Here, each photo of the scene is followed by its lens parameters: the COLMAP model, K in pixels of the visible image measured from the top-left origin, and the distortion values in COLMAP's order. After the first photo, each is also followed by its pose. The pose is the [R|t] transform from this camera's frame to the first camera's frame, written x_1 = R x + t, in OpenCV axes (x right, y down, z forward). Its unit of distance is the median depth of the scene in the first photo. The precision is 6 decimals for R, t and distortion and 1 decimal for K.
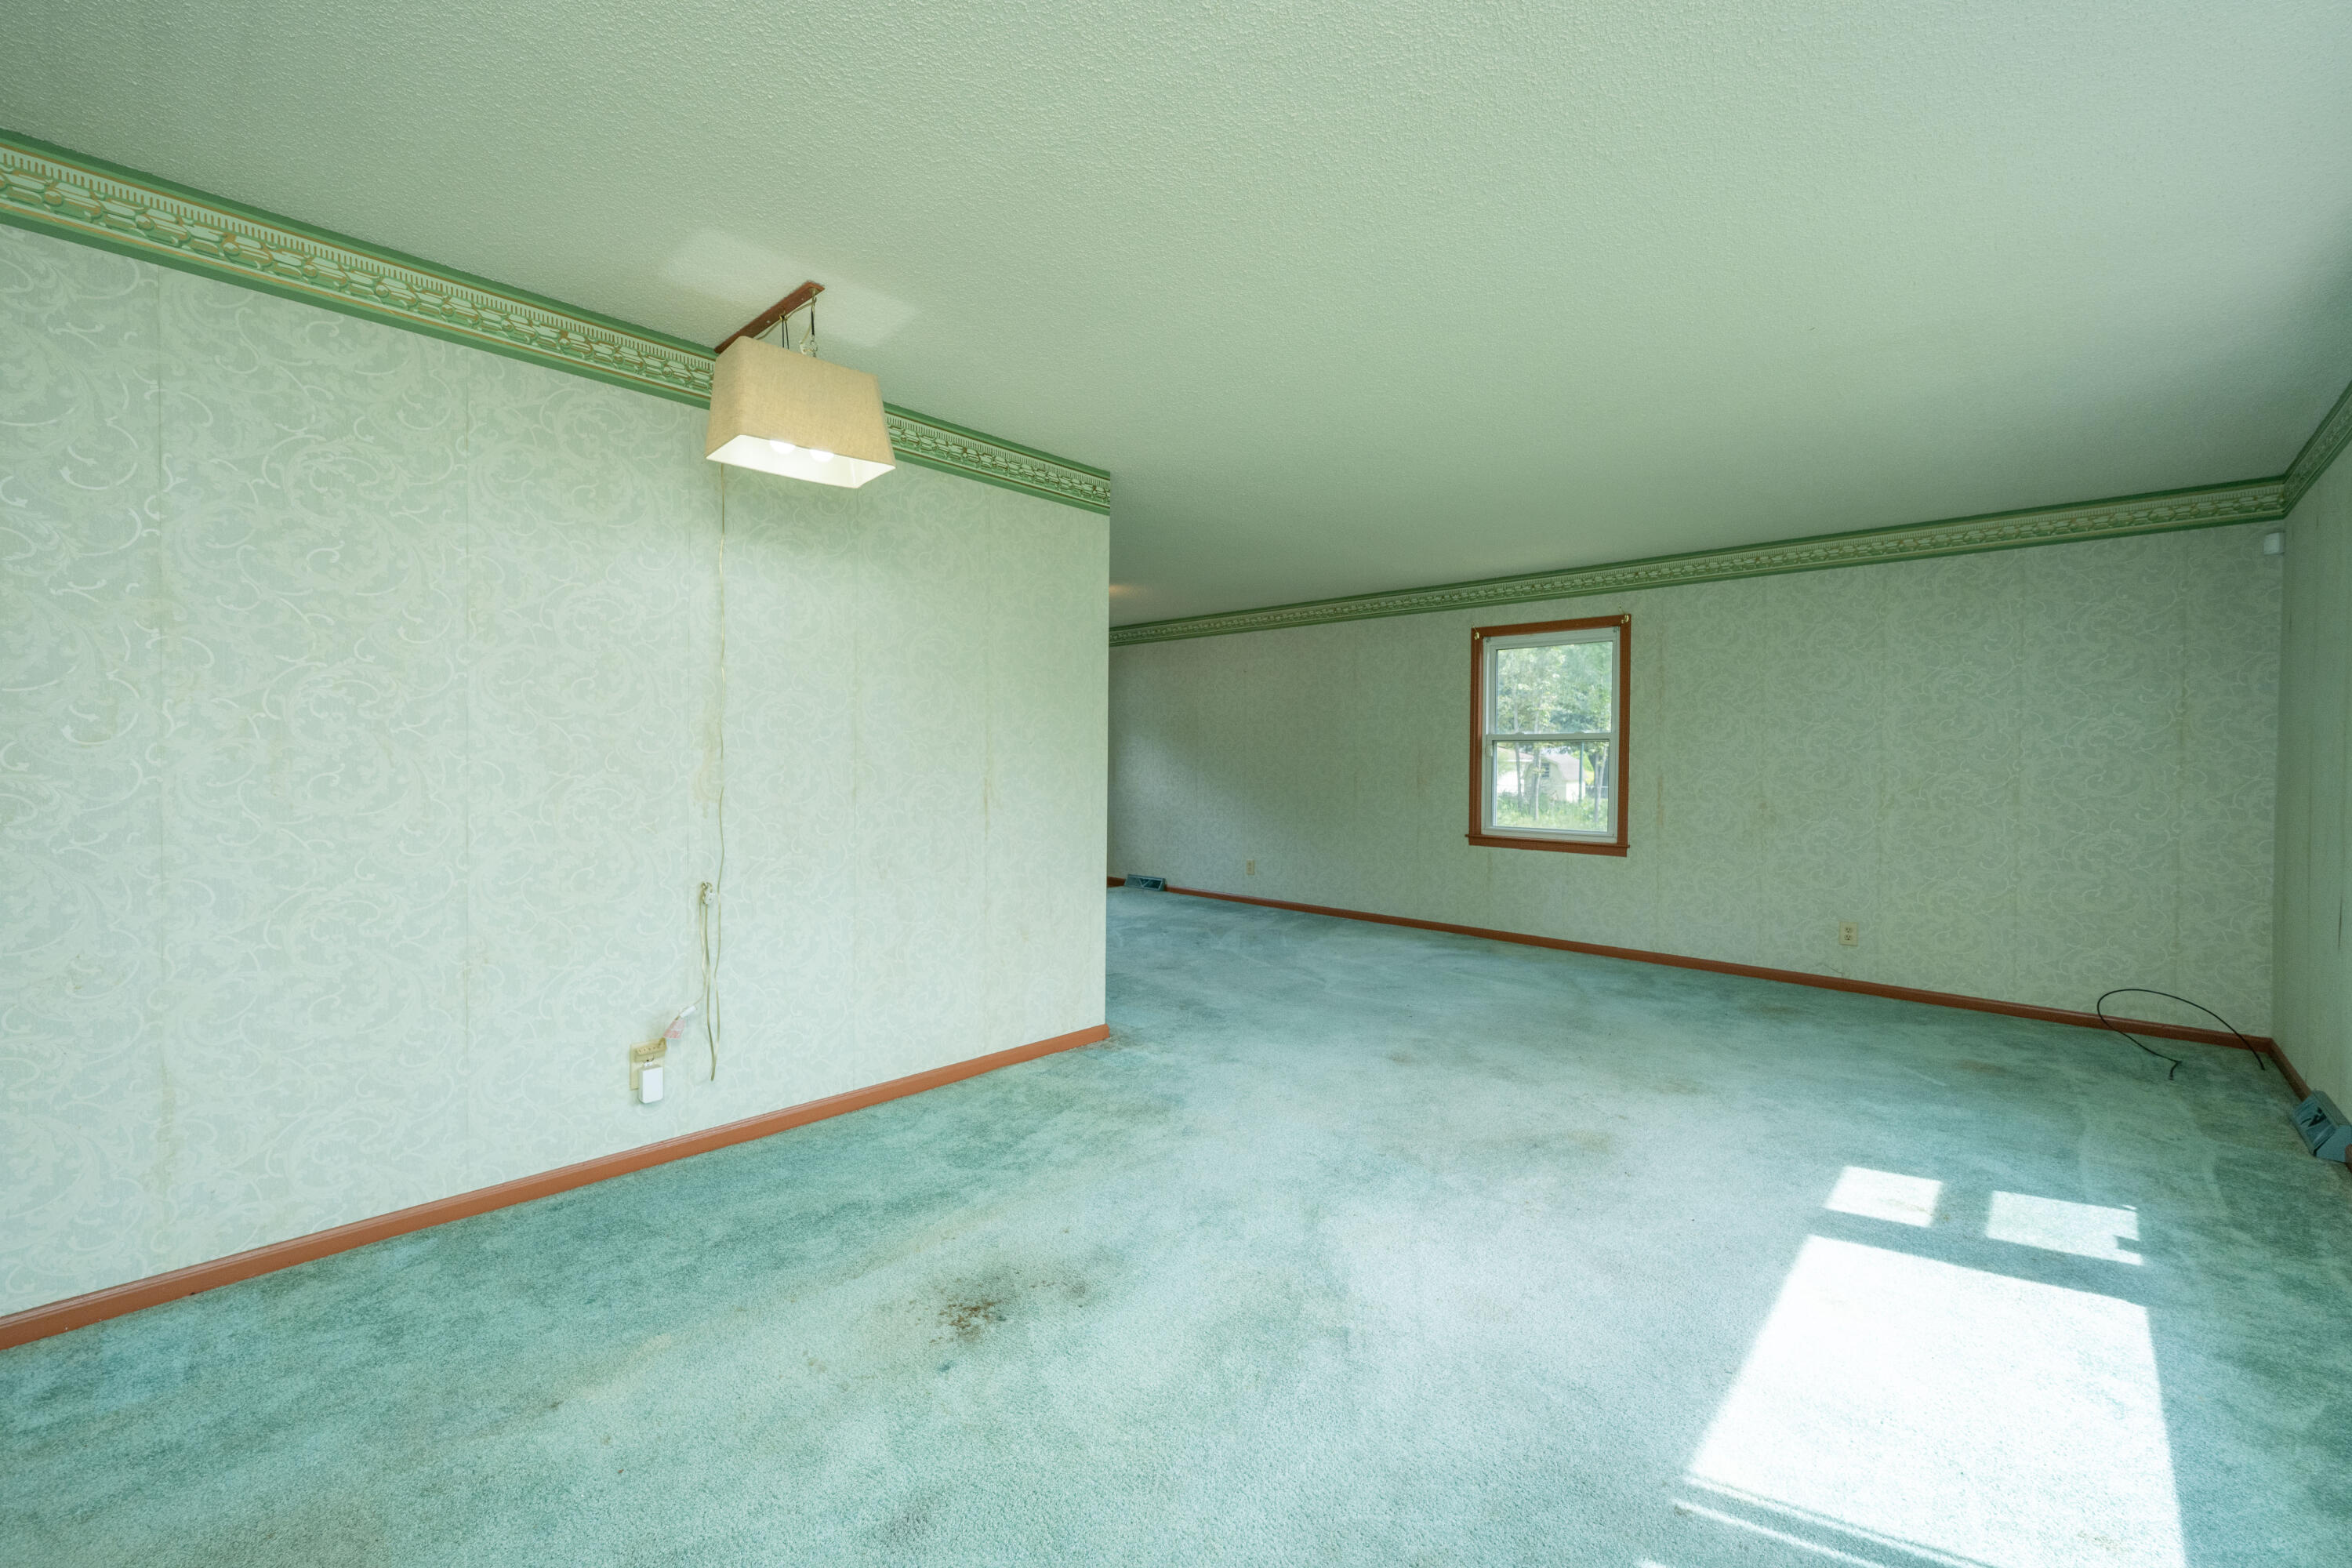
lens RADIAL K [[941.5, 0, 1169.0], [0, 941.5, 784.6], [0, 0, 1]] dist [-0.004494, 0.002057]
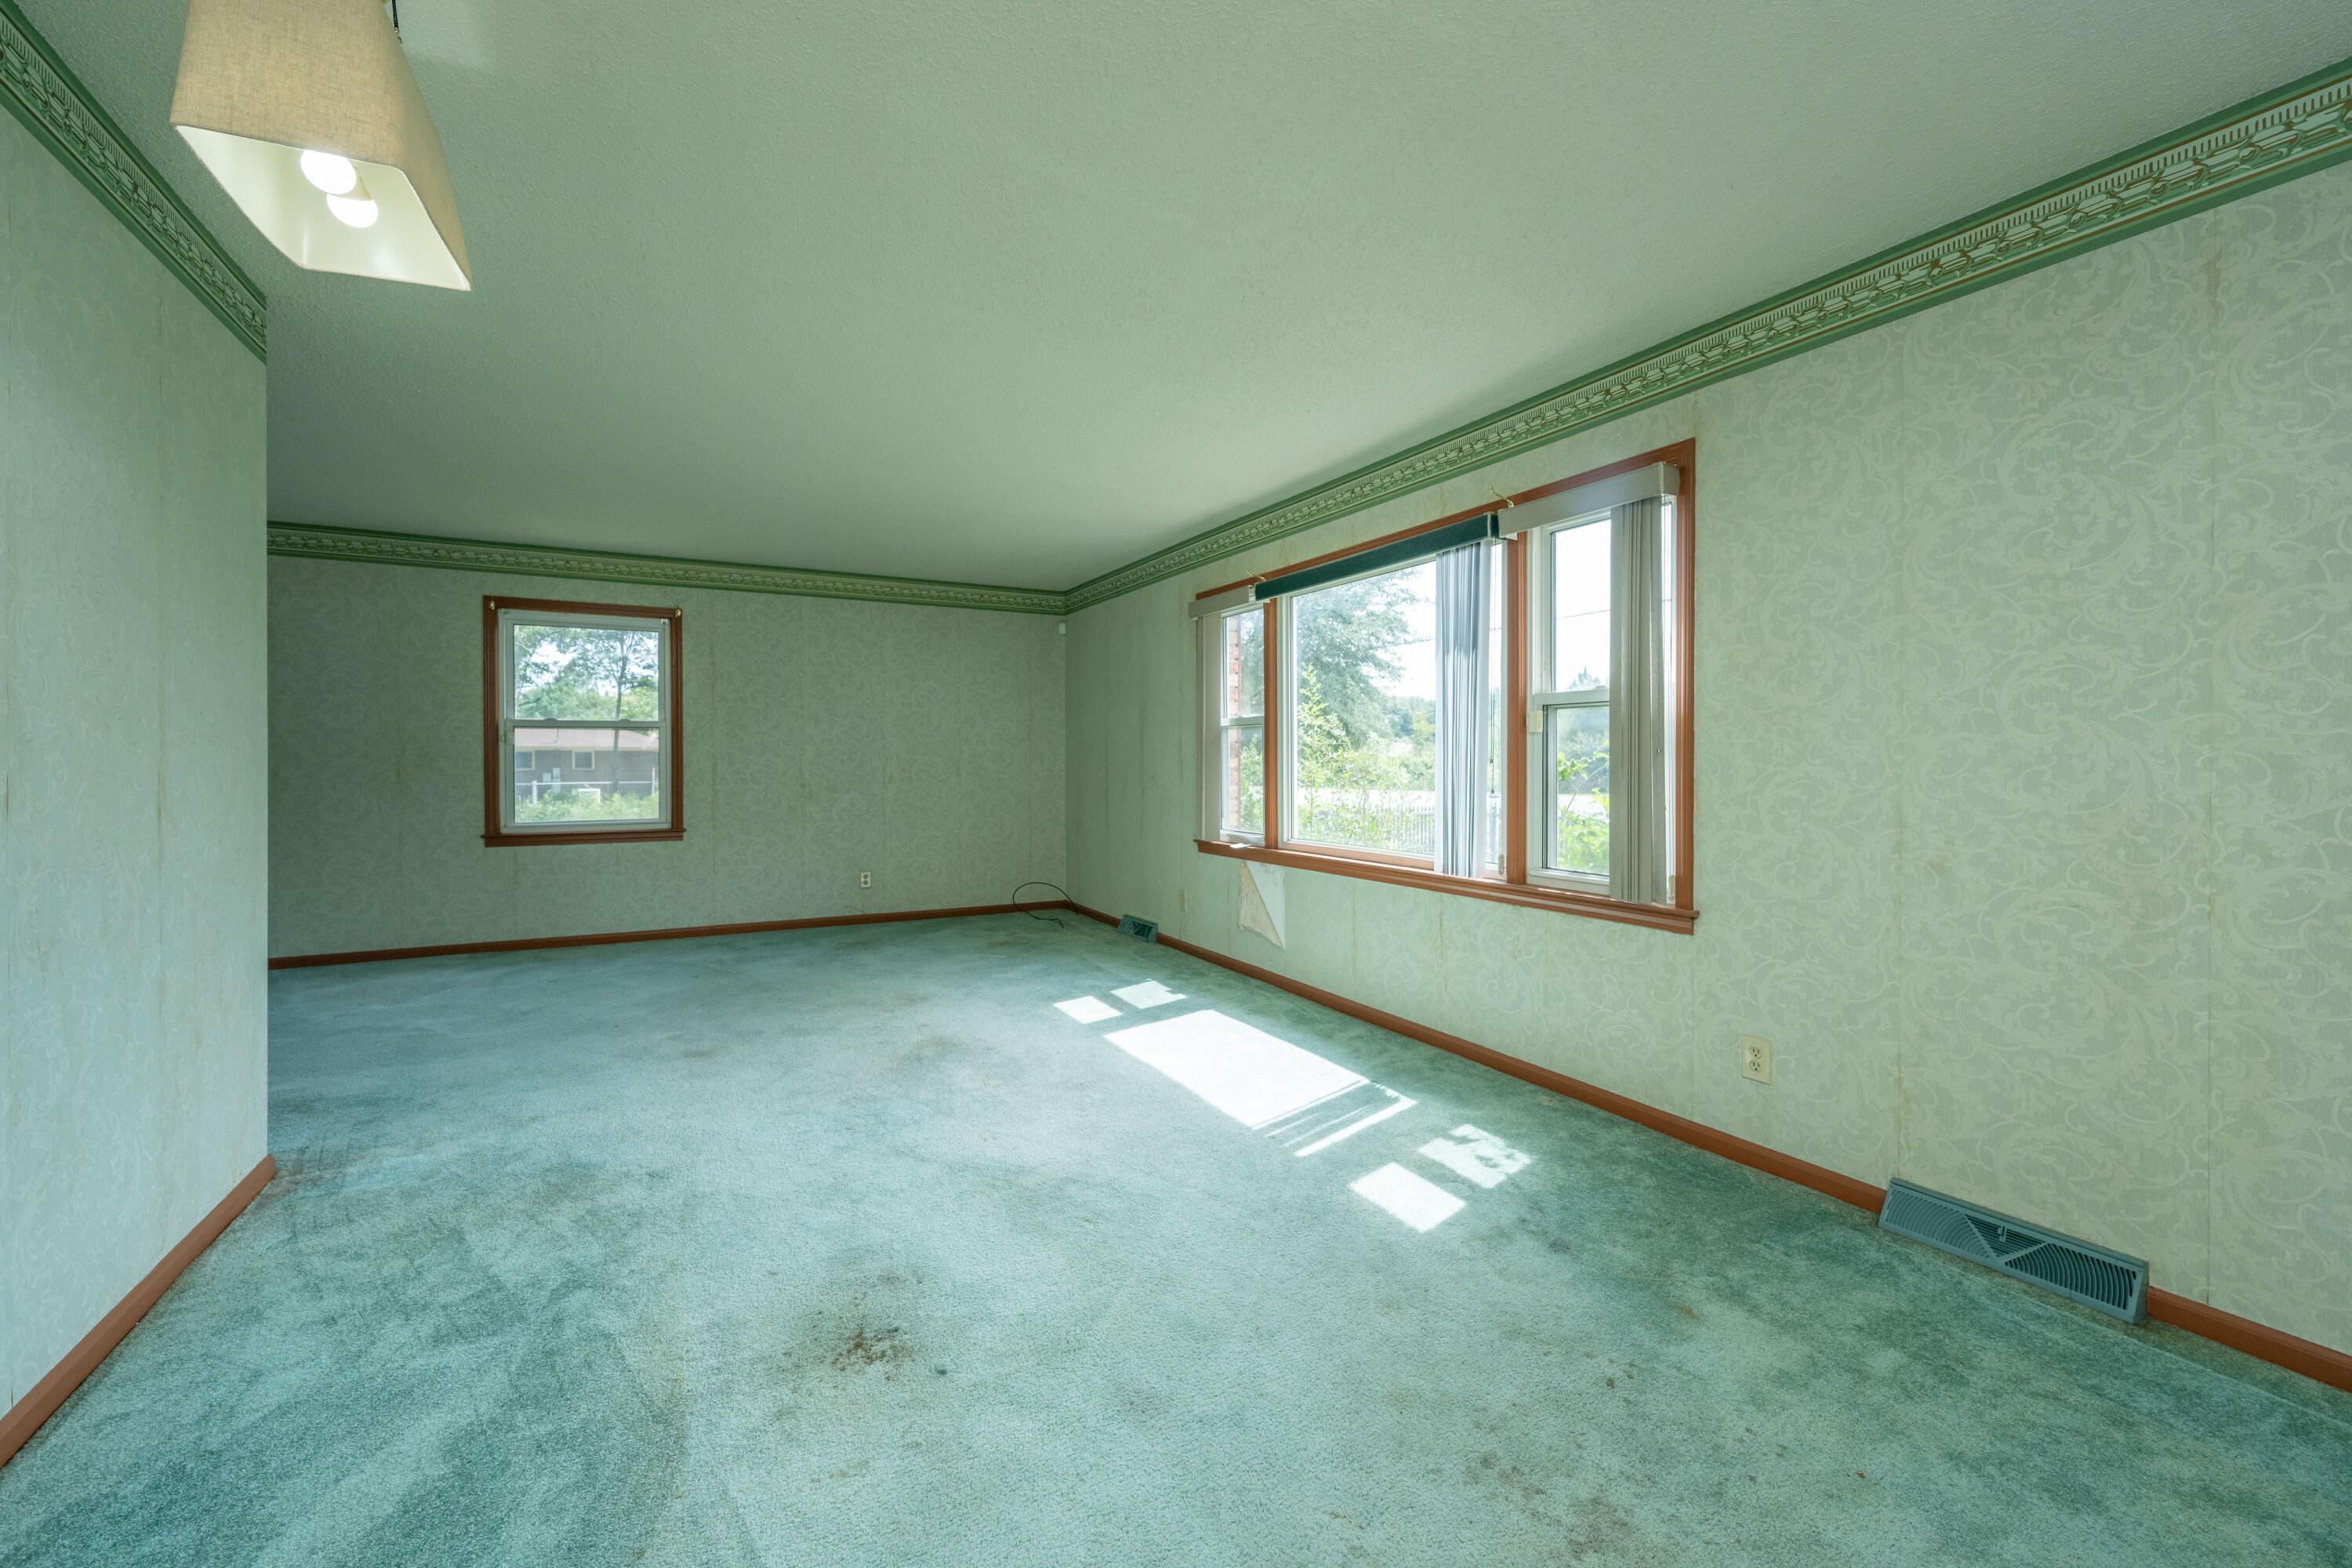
lens RADIAL K [[941.5, 0, 1177.2], [0, 941.5, 768.9], [0, 0, 1]] dist [-0.004494, 0.002057]
pose [[0.318190, -0.018872, 0.947839, -0.464087], [0.028213, 0.999548, 0.010430, 0.002703], [-0.947607, 0.023423, 0.318578, 0.200935]]
